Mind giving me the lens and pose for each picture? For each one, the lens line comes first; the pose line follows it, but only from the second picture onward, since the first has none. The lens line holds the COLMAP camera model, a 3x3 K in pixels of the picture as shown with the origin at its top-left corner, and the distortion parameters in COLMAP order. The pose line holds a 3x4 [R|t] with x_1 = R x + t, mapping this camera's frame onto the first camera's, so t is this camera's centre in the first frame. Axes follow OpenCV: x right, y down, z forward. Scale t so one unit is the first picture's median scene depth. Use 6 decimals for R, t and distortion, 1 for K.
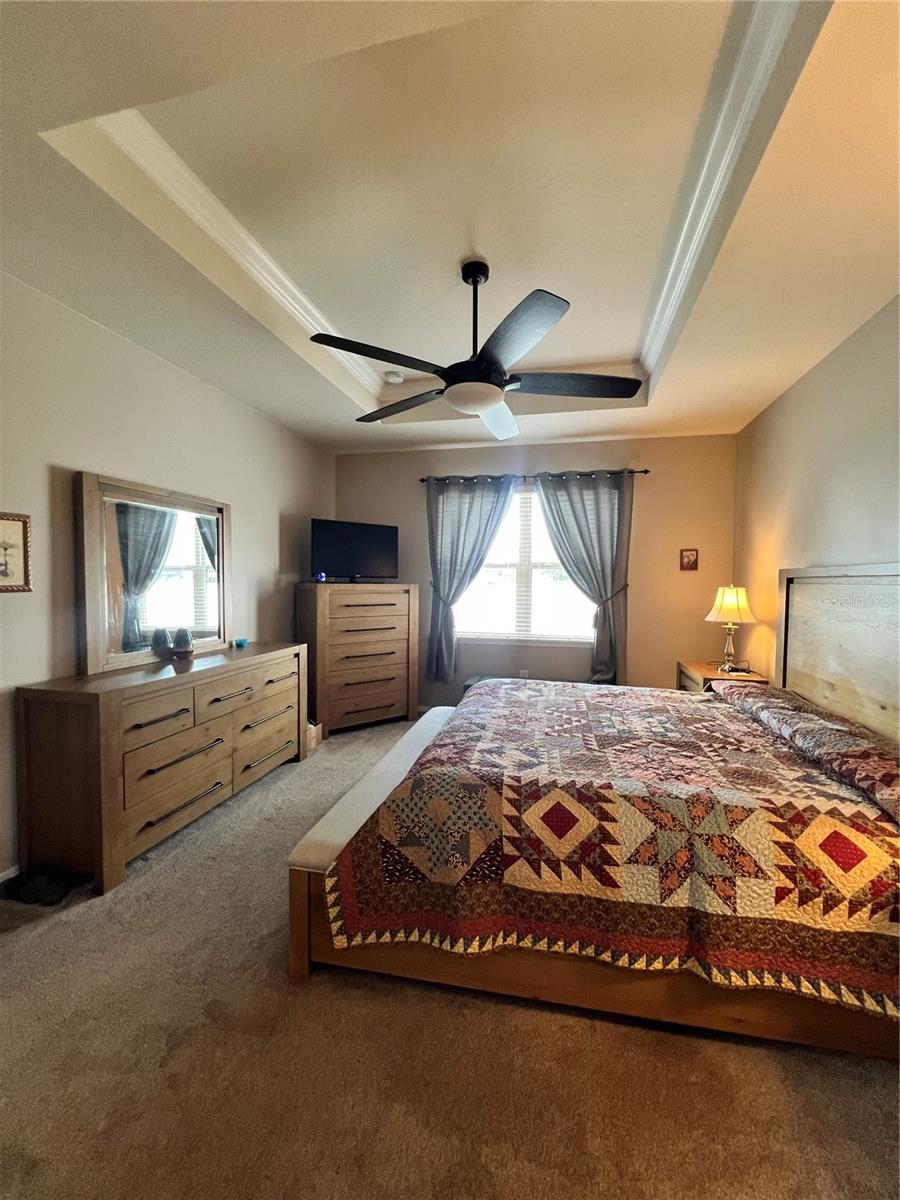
lens RADIAL K [[483.6, 0, 453.0], [0, 483.6, 600.0], [0, 0, 1]] dist [-0.002206, 0.000015]
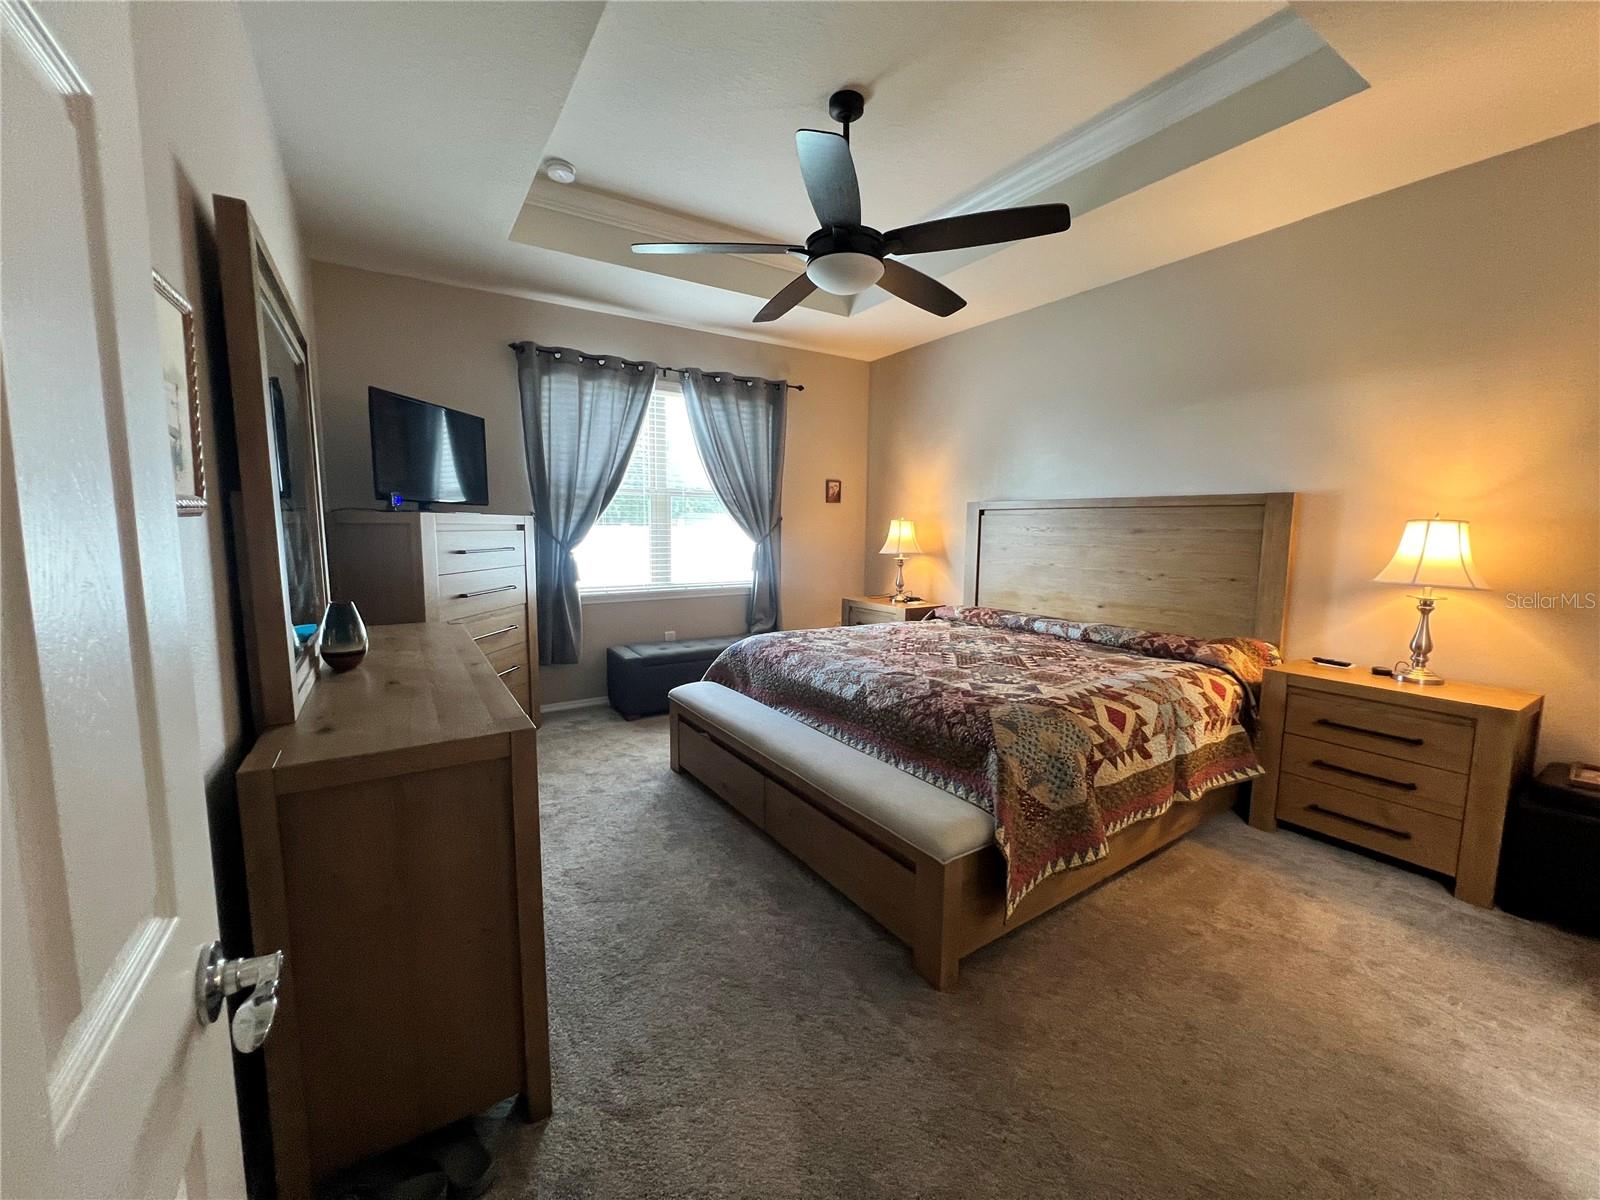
lens RADIAL K [[639.7, 0, 800.2], [0, 639.7, 599.7], [0, 0, 1]] dist [-0.000771, -0.000043]
pose [[0.697970, -0.086482, 0.710886, -1.007593], [0.025622, 0.995061, 0.095897, 0.012035], [-0.715668, -0.048719, 0.696739, 0.376980]]
